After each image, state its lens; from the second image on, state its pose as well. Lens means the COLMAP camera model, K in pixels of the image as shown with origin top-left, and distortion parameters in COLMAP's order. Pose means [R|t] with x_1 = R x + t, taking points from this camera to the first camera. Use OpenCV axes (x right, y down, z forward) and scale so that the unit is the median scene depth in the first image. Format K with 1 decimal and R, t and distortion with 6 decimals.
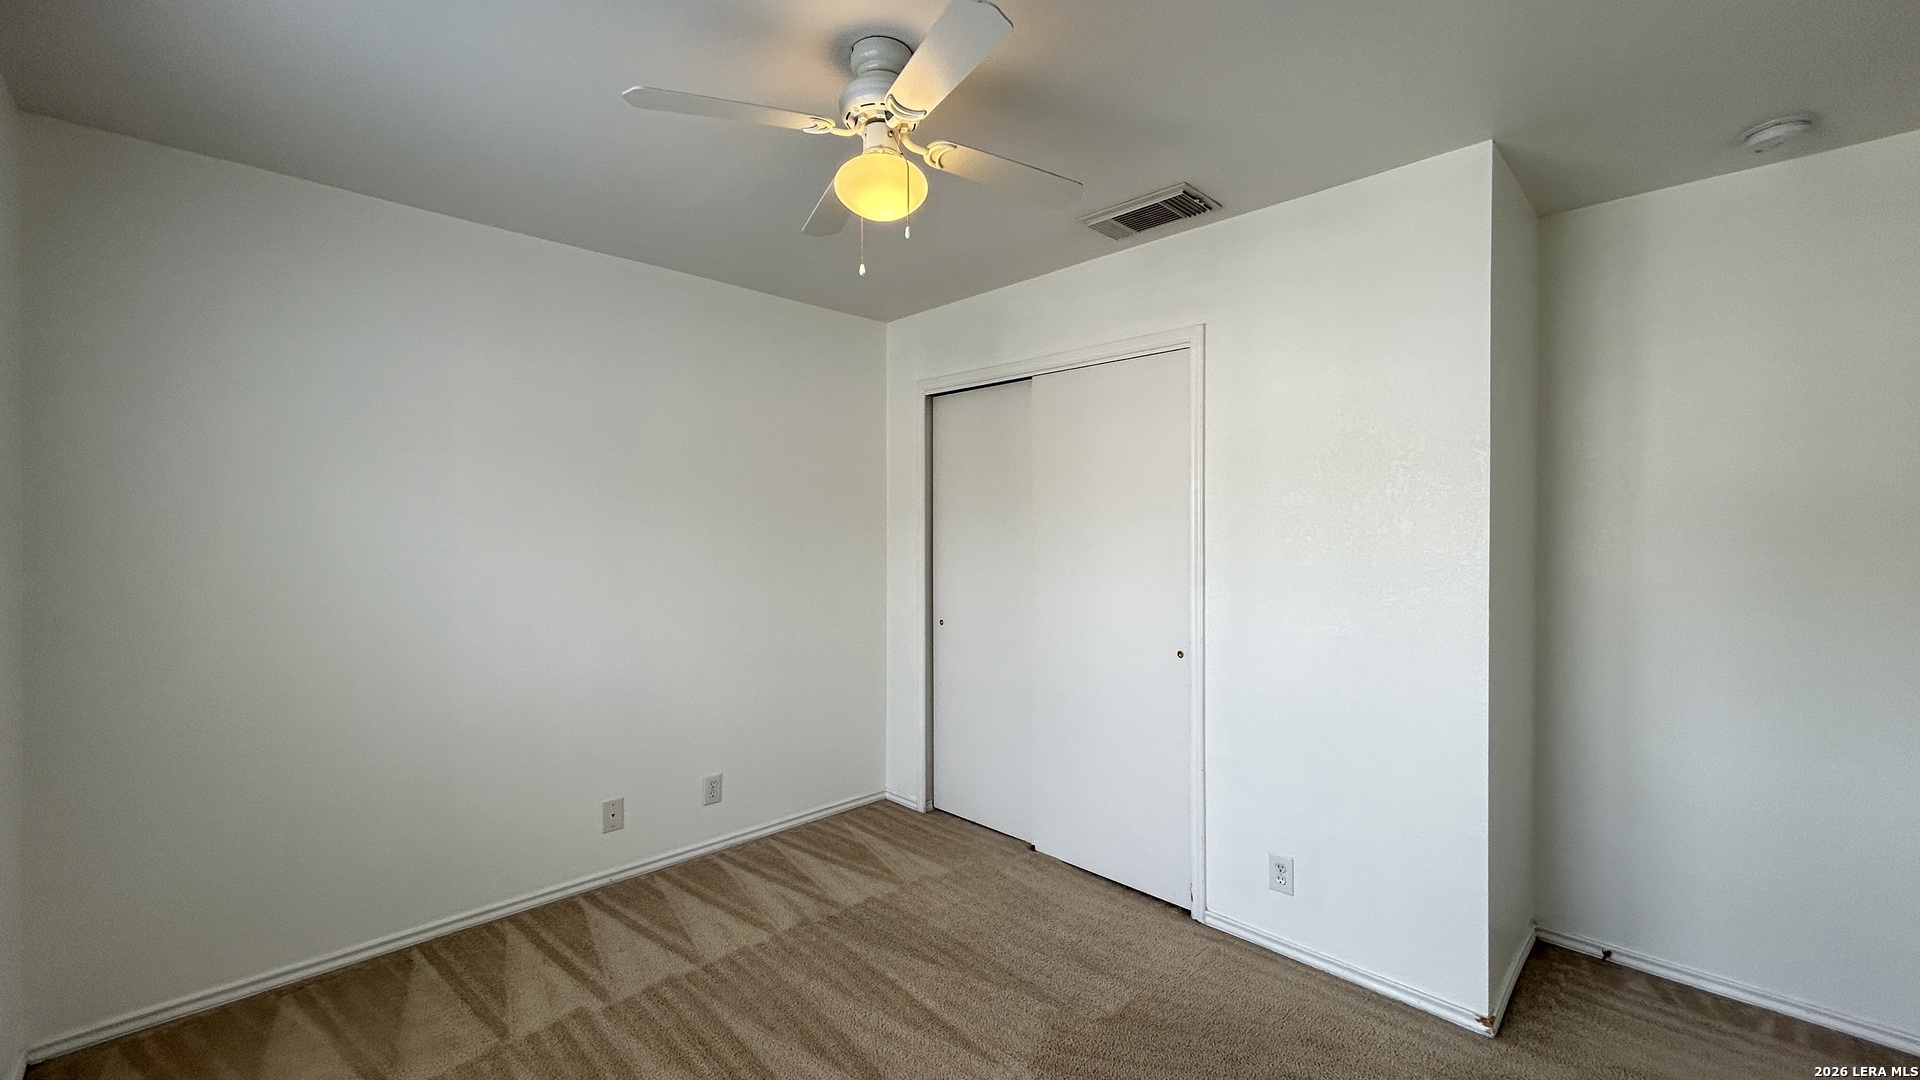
lens RADIAL K [[768.8, 0, 957.8], [0, 768.8, 535.3], [0, 0, 1]] dist [-0.000226, 0.000690]
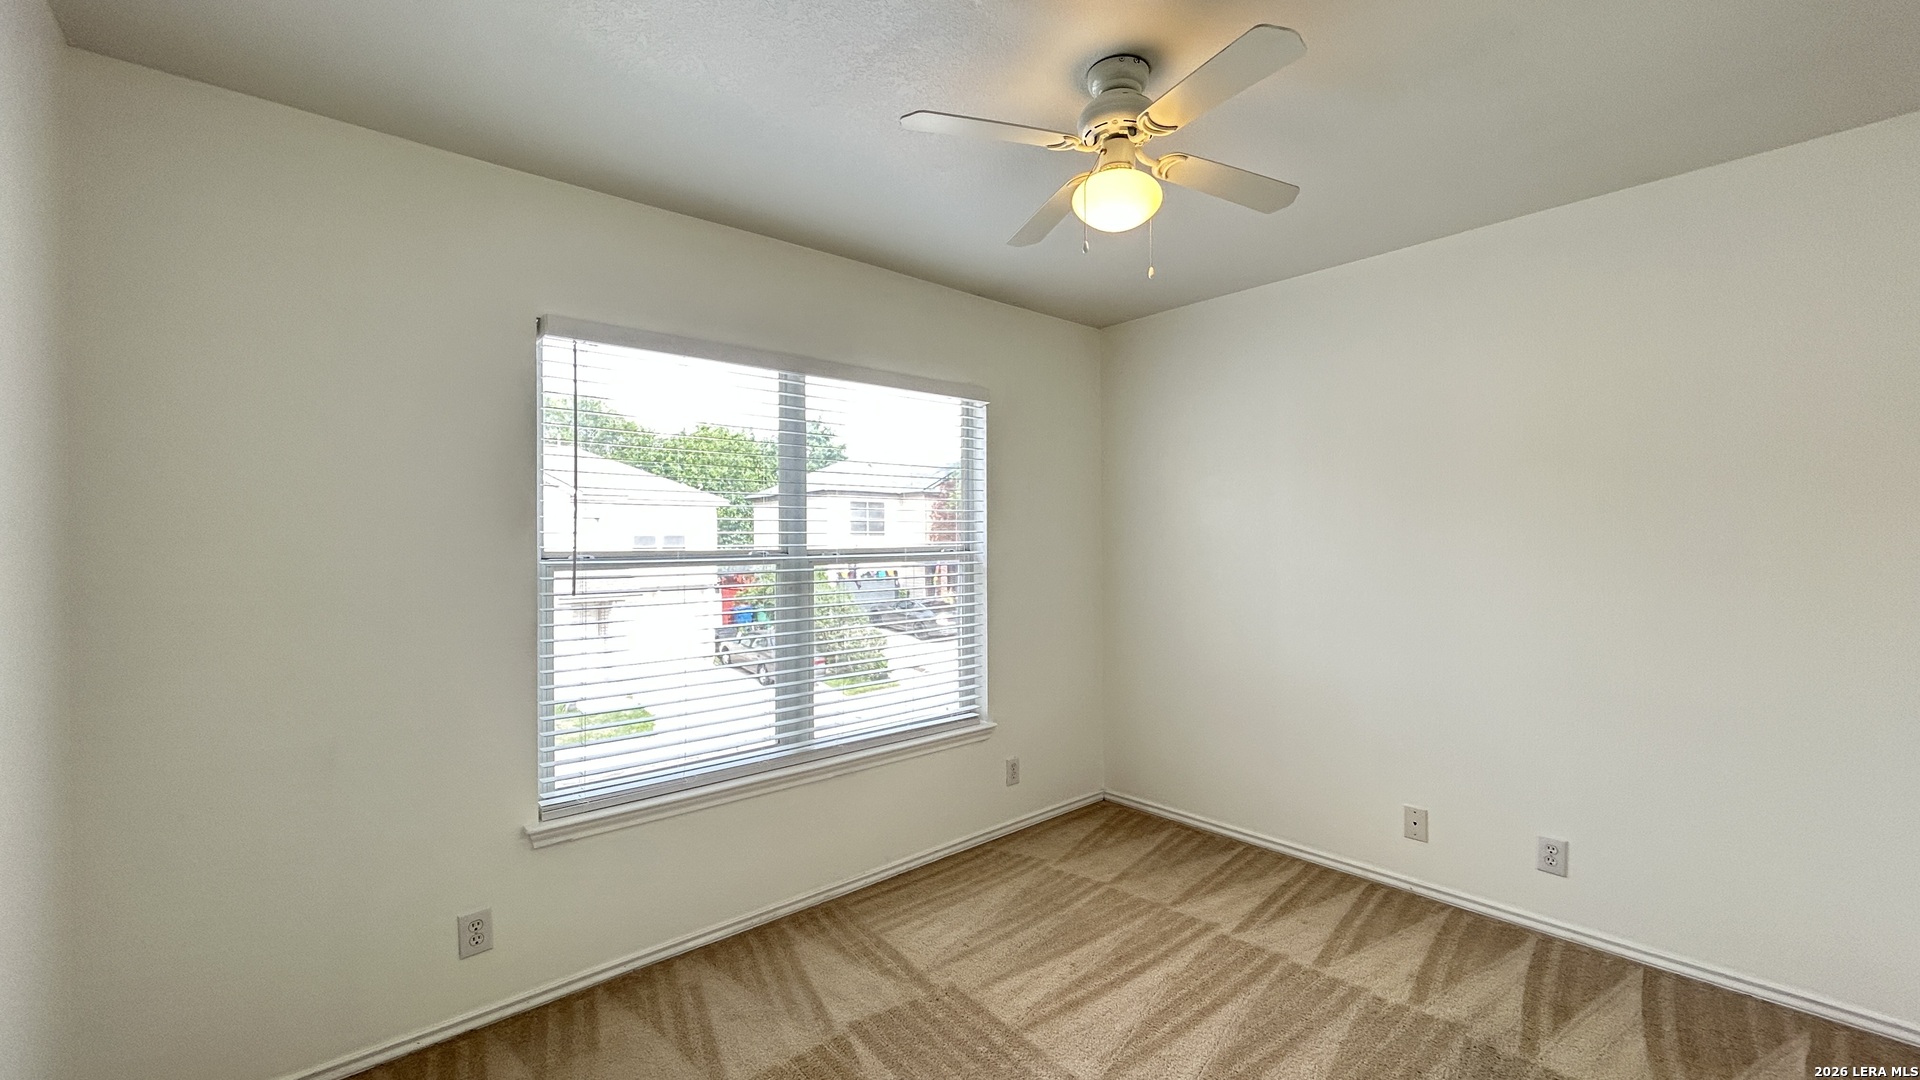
lens RADIAL K [[768.8, 0, 956.5], [0, 768.8, 536.1], [0, 0, 1]] dist [-0.000226, 0.000690]
pose [[-0.040177, 0.001622, -0.999191, 0.610773], [0.007347, 0.999972, 0.001328, -0.001760], [0.999166, -0.007287, -0.040187, 0.530594]]
